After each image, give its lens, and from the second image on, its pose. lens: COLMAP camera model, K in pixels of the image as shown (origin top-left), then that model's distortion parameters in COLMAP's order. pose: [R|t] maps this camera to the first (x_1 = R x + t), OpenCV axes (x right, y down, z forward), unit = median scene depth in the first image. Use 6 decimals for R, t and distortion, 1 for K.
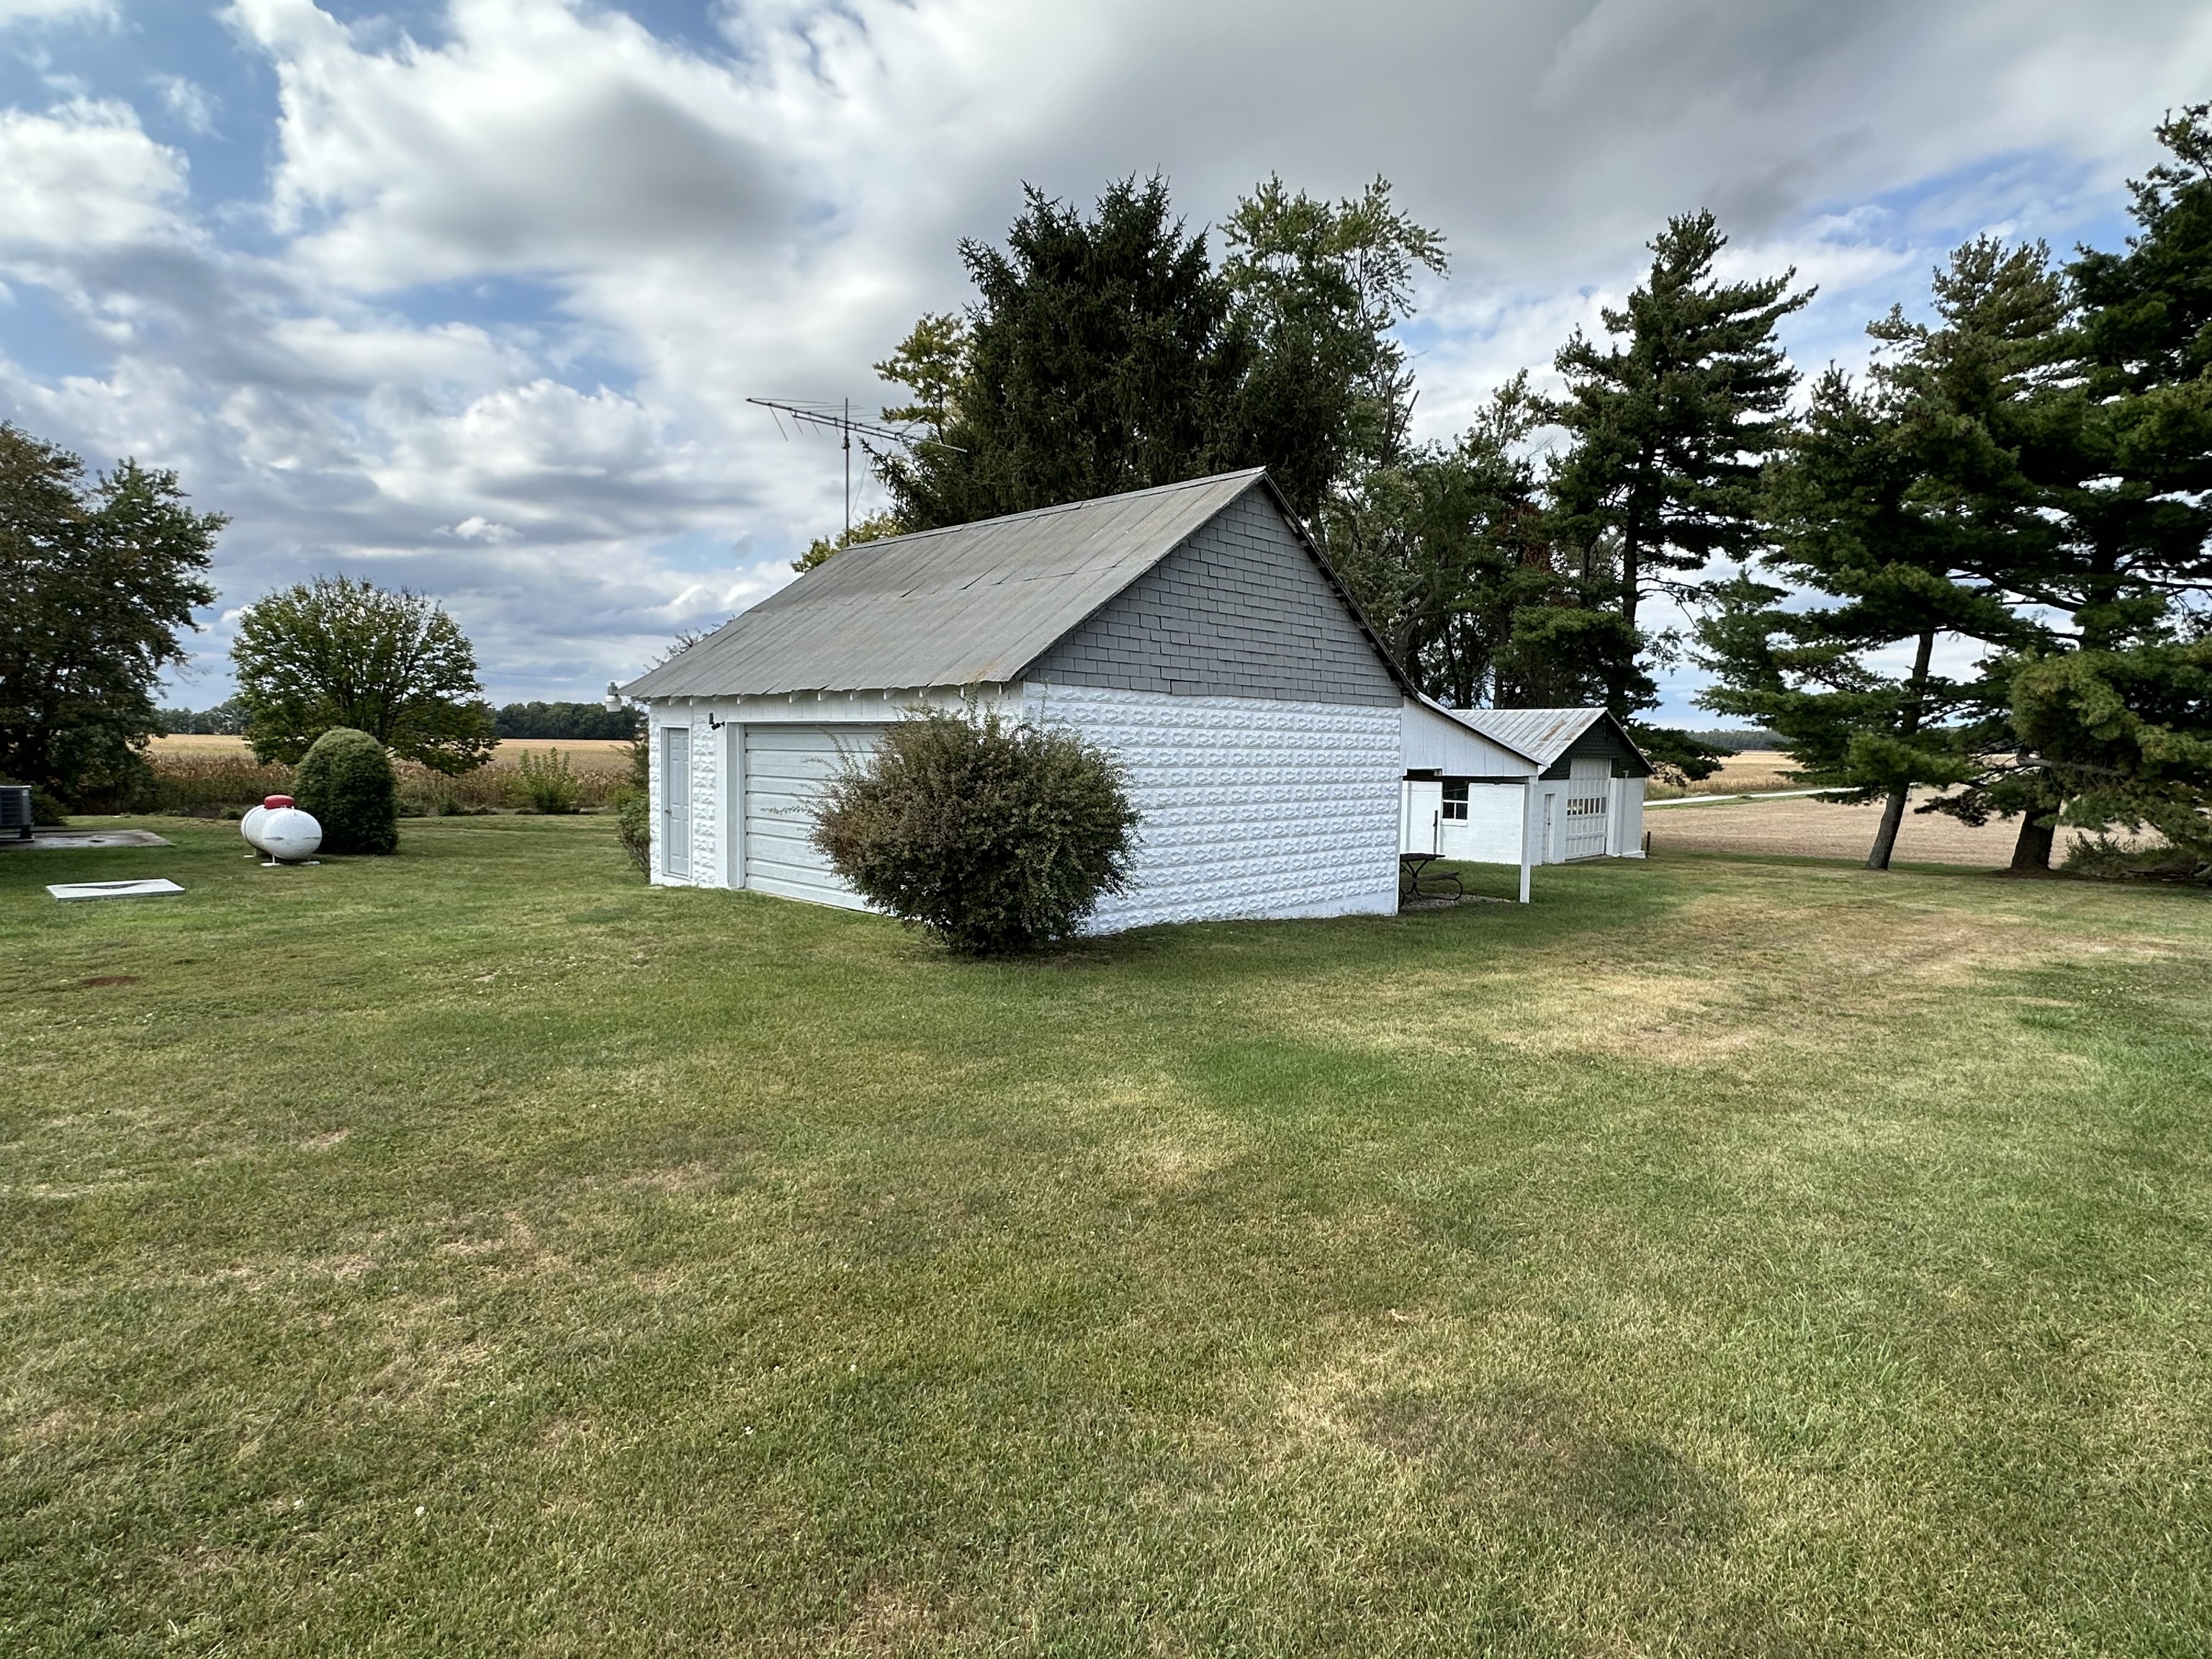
lens RADIAL K [[1163.8, 0, 1106.0], [0, 1163.8, 829.5], [0, 0, 1]] dist [-0.002029, -0.000321]
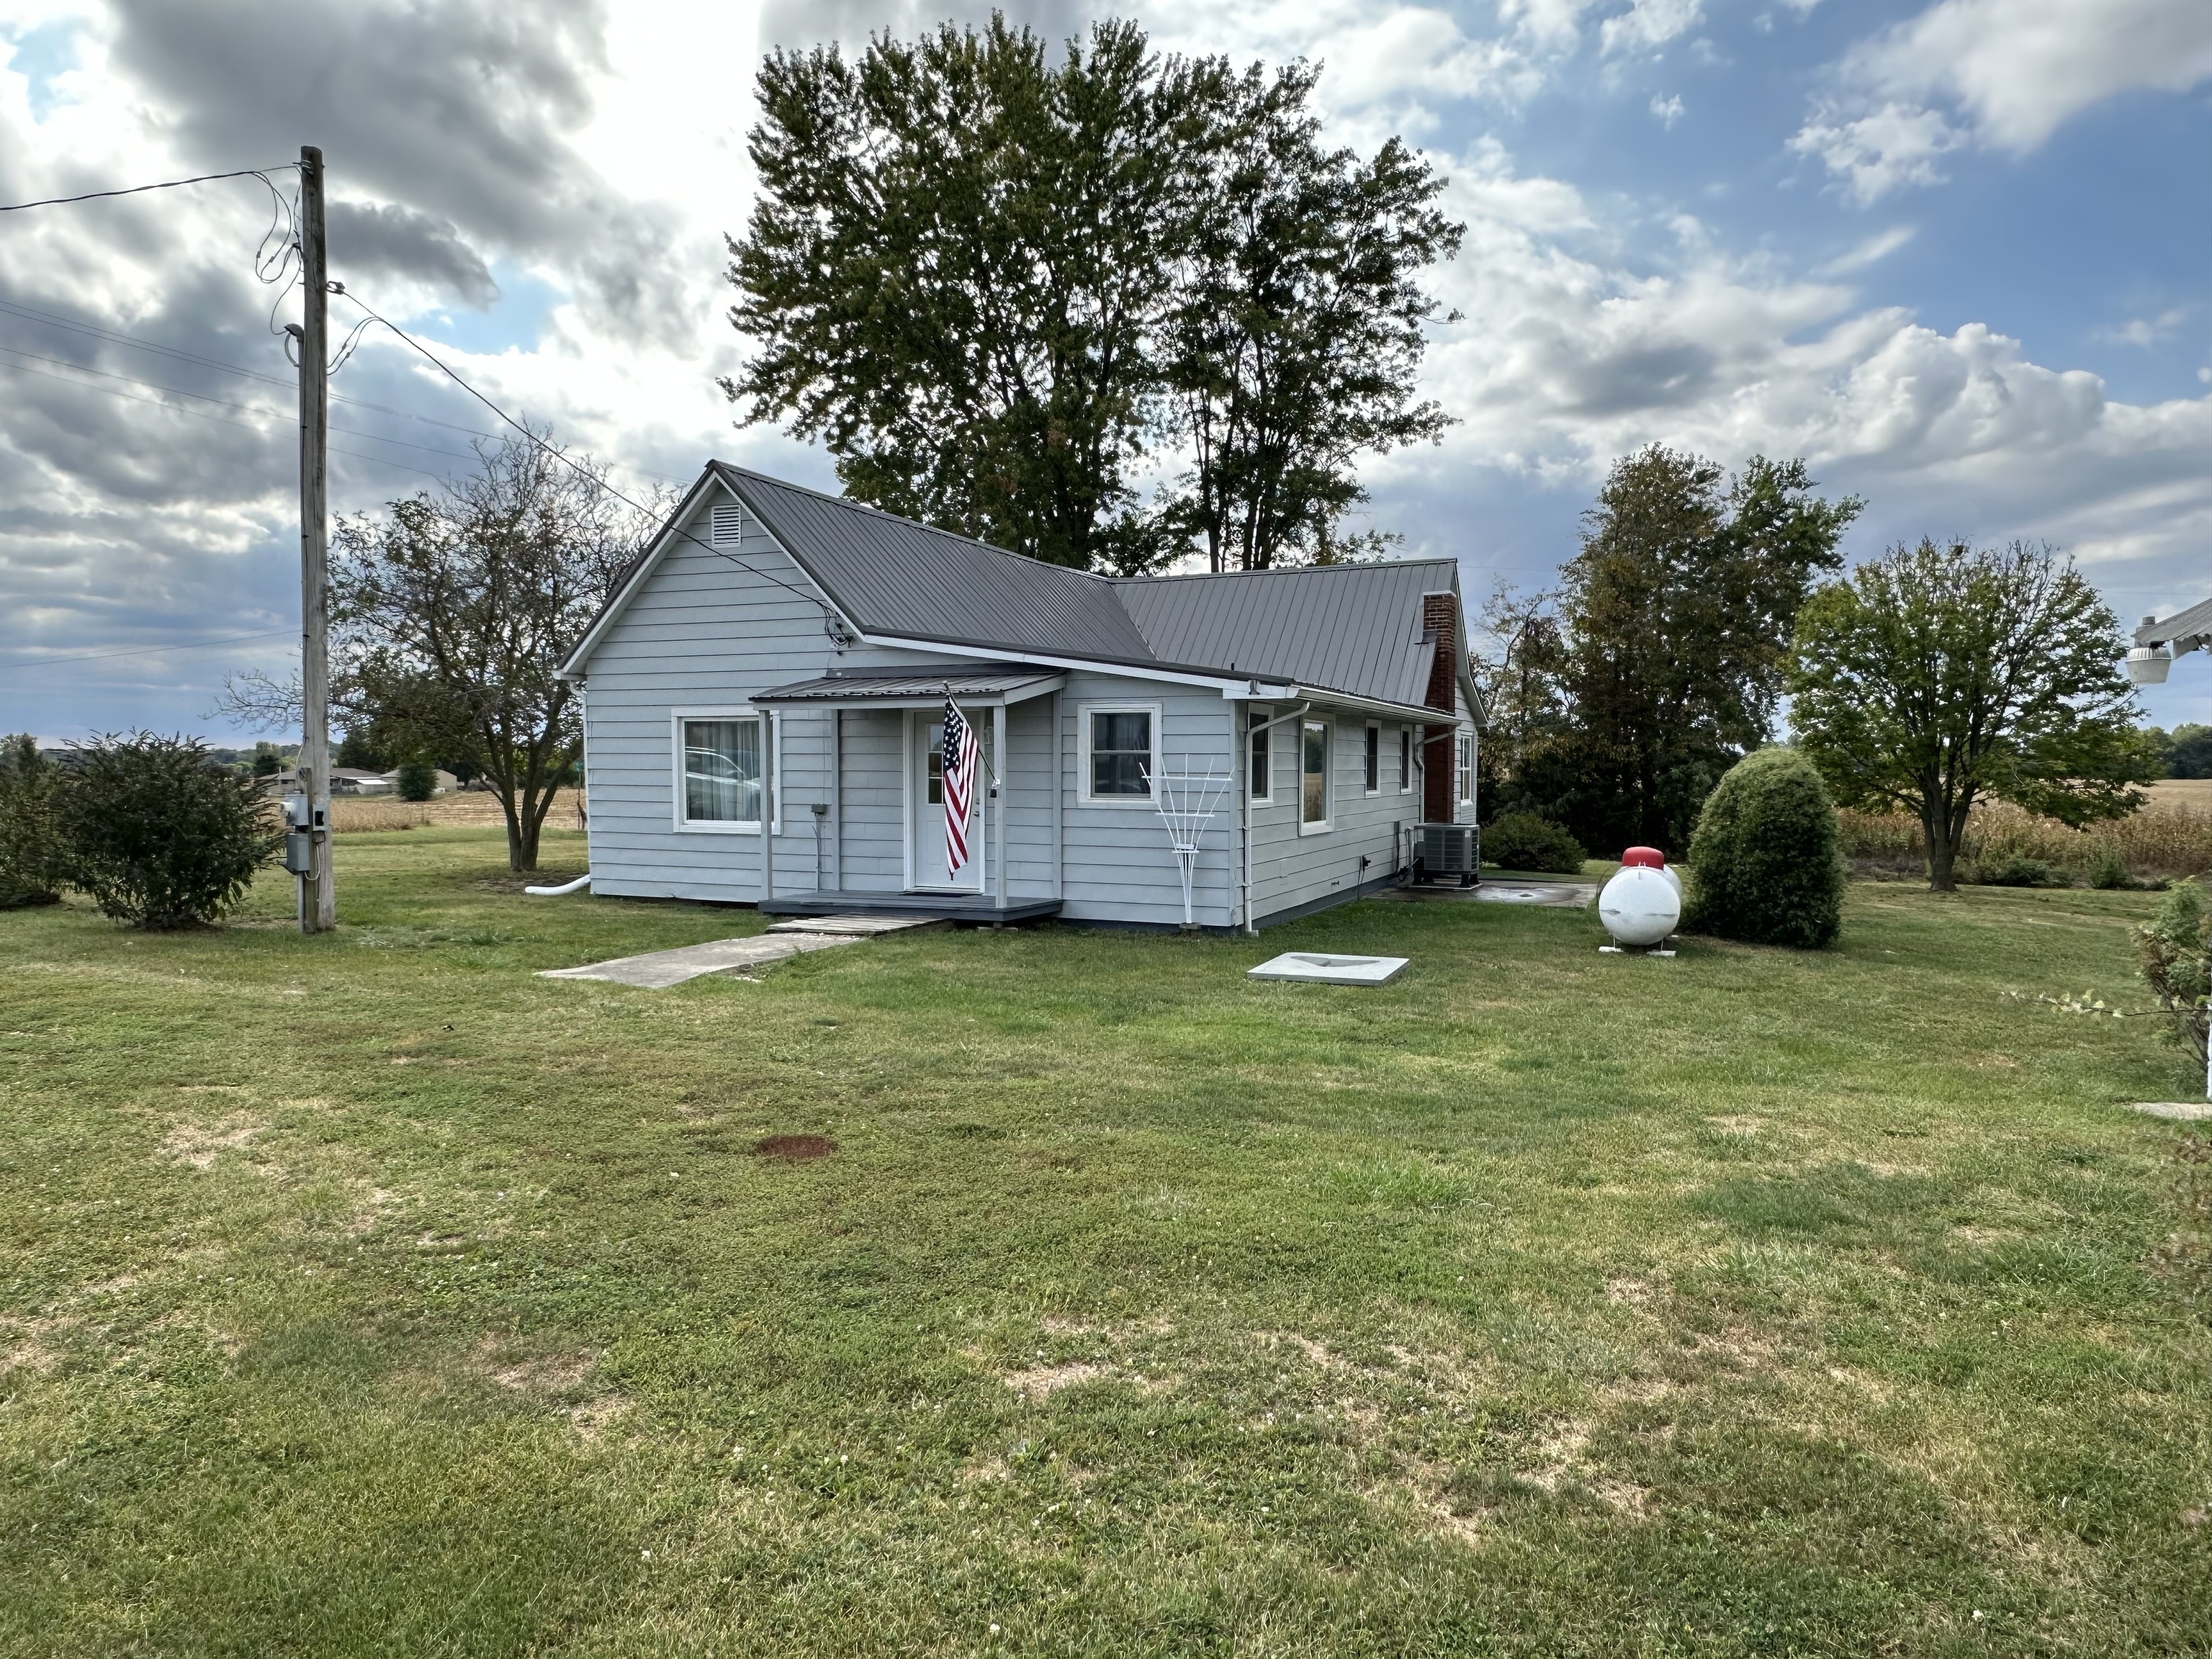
lens RADIAL K [[1385.8, 0, 1106.0], [0, 1385.8, 829.5], [0, 0, 1]] dist [0.002604, 0.001147]
pose [[0.354476, 0.031268, -0.934542, -0.044570], [-0.070556, 0.997486, 0.006611, -0.014495], [0.932399, 0.063594, 0.355791, 0.269006]]
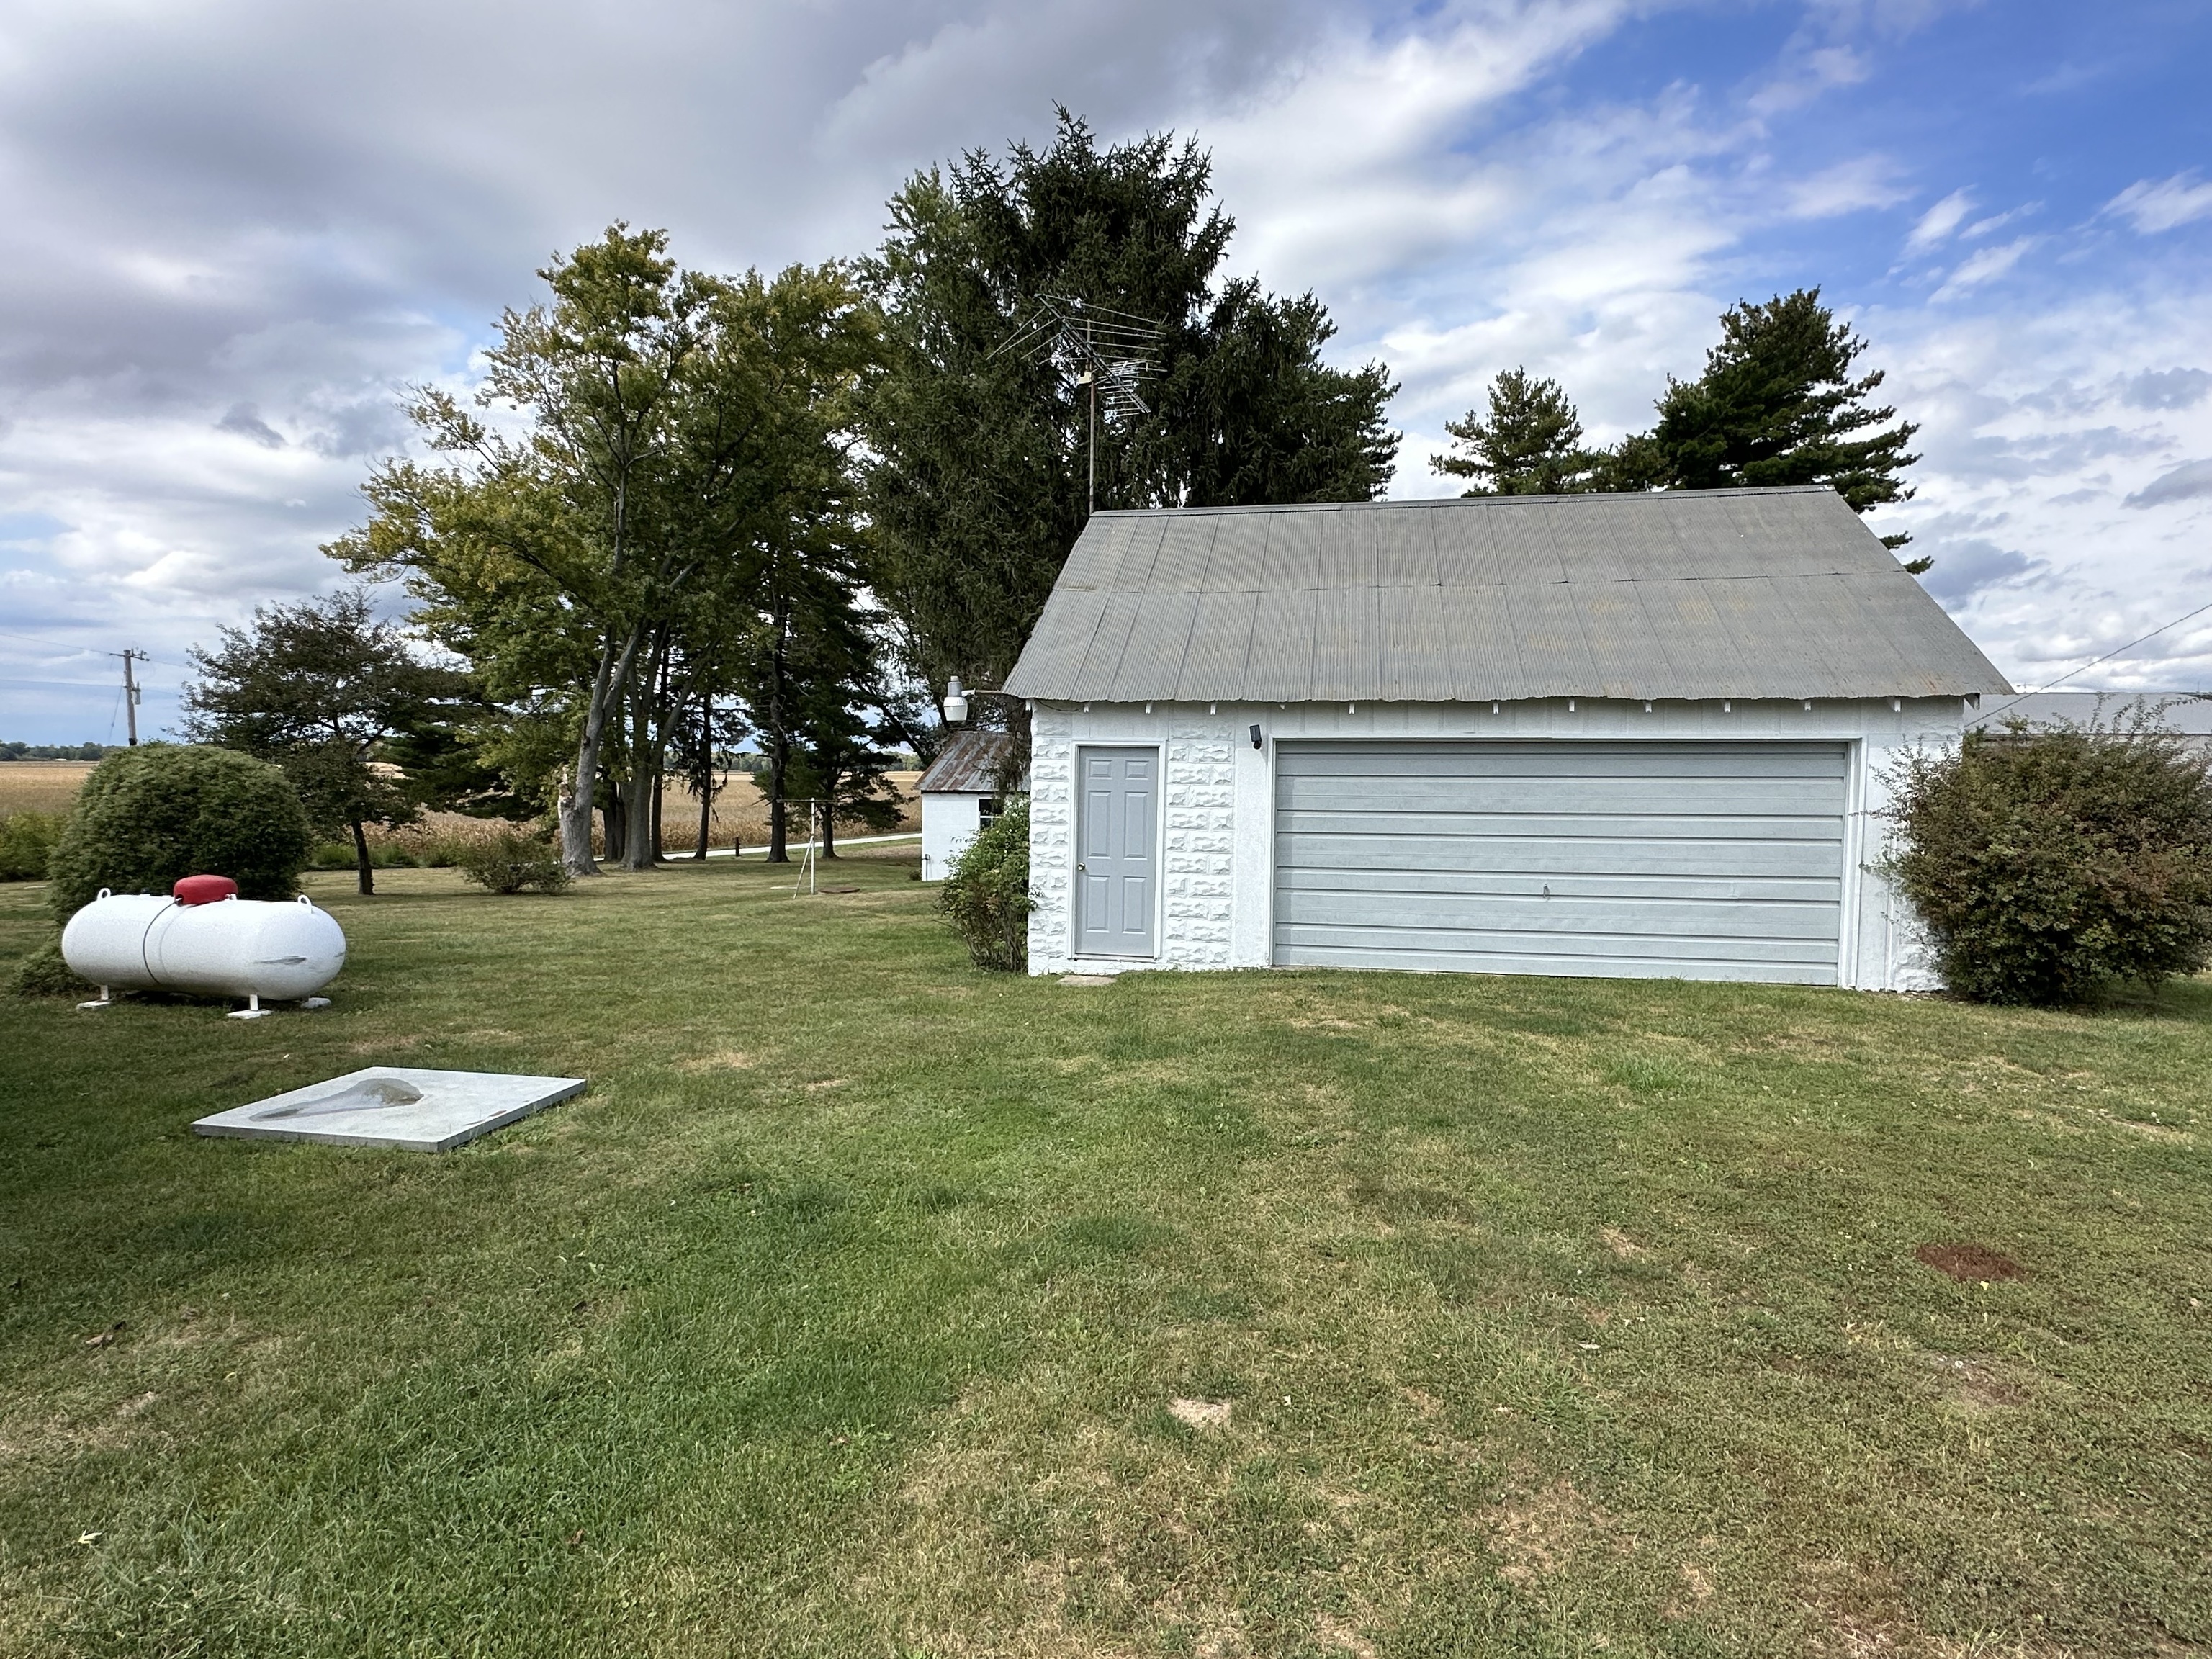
lens RADIAL K [[1163.8, 0, 1106.0], [0, 1163.8, 829.5], [0, 0, 1]] dist [-0.002029, -0.000321]
pose [[0.837380, -0.033542, 0.545590, -0.421552], [0.044483, 0.998987, -0.006857, -0.018318], [-0.544808, 0.030011, 0.838024, 0.232731]]
